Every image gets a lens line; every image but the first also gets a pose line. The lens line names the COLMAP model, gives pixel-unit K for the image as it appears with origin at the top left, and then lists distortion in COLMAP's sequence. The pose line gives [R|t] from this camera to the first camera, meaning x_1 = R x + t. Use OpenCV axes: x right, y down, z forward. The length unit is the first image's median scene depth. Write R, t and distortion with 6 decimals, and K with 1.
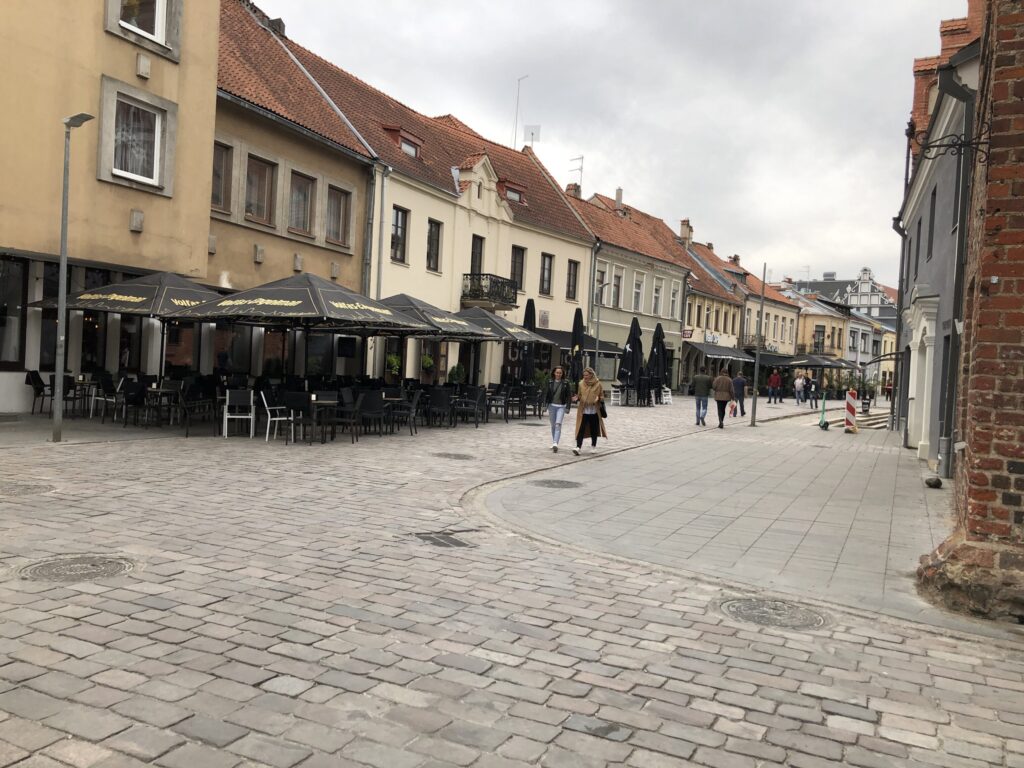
lens RADIAL K [[813.2, 0, 512.0], [0, 813.2, 384.0], [0, 0, 1]] dist [-0.003673, 0.001741]
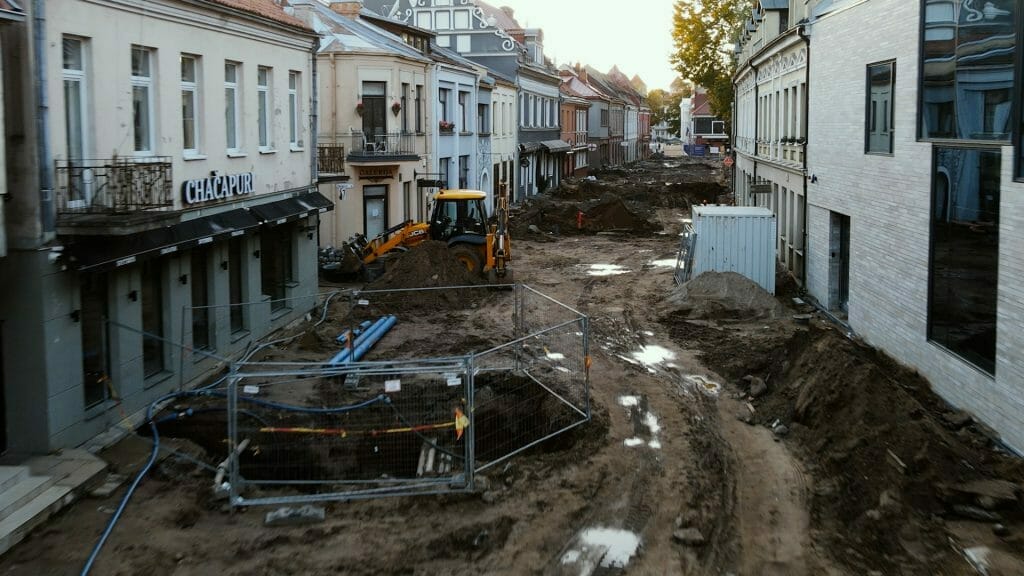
lens RADIAL K [[931.1, 0, 514.2], [0, 931.1, 205.4], [0, 0, 1]] dist [-0.051761, 0.005216]
pose [[0.861686, -0.100152, 0.497461, 0.206412], [0.059788, 0.993539, 0.096463, -0.050603], [-0.503908, -0.053379, 0.862106, 0.569321]]
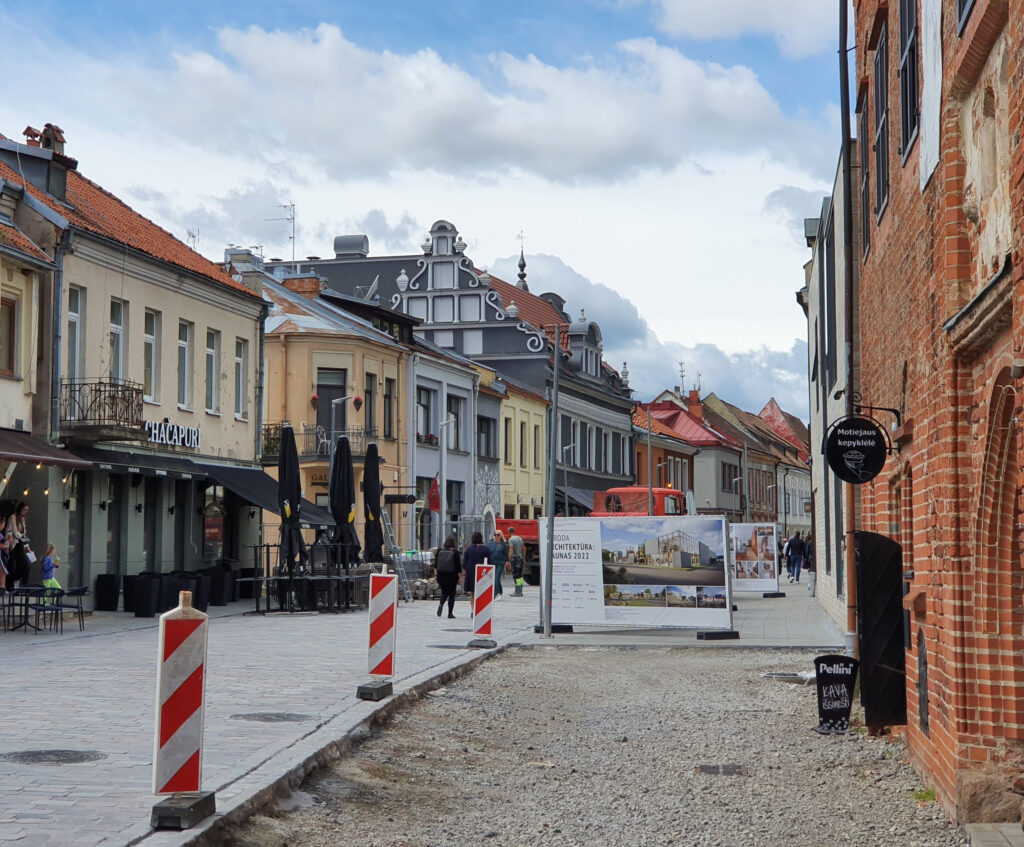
lens RADIAL K [[1843.3, 0, 512.0], [0, 1843.3, 423.5], [0, 0, 1]] dist [-0.164440, -0.013829]
pose [[0.897045, -0.022190, 0.441381, 0.119767], [0.053612, 0.996826, -0.058845, -0.004000], [-0.438675, 0.076450, 0.895388, 0.314406]]
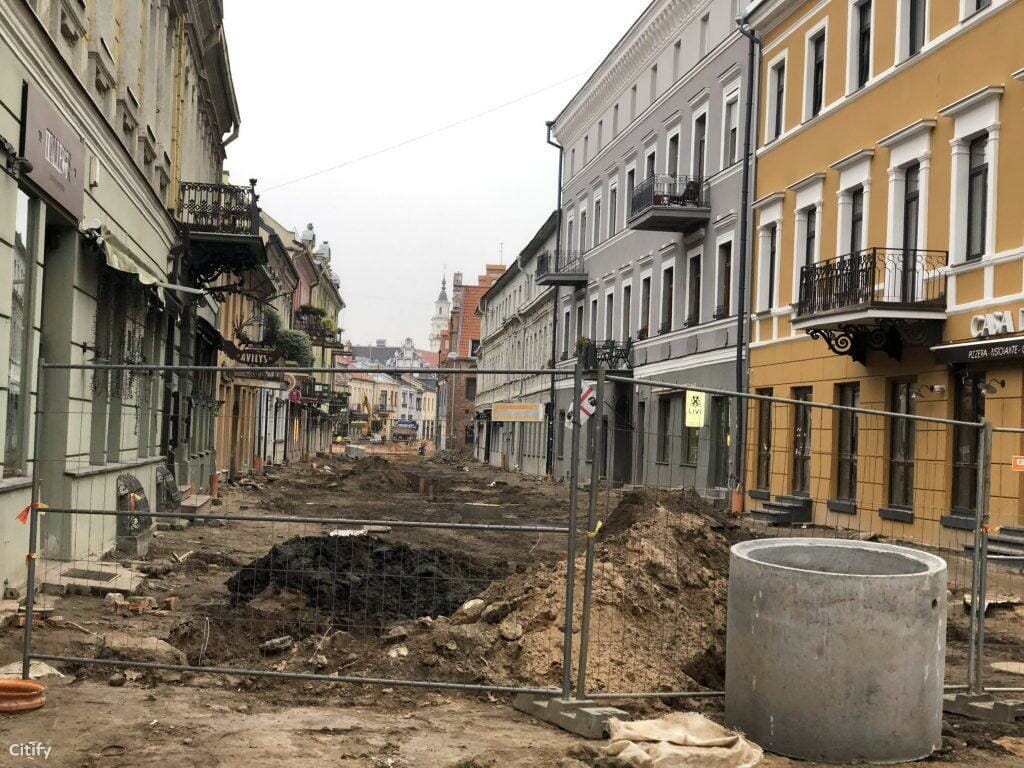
lens RADIAL K [[1446.3, 0, 512.0], [0, 1446.3, 384.0], [0, 0, 1]] dist [0.162418, 0.008312]
pose [[0.875700, -0.004279, 0.482837, -0.624613], [0.018278, 0.999538, -0.024292, -0.017677], [-0.482510, 0.030098, 0.875373, -1.277485]]
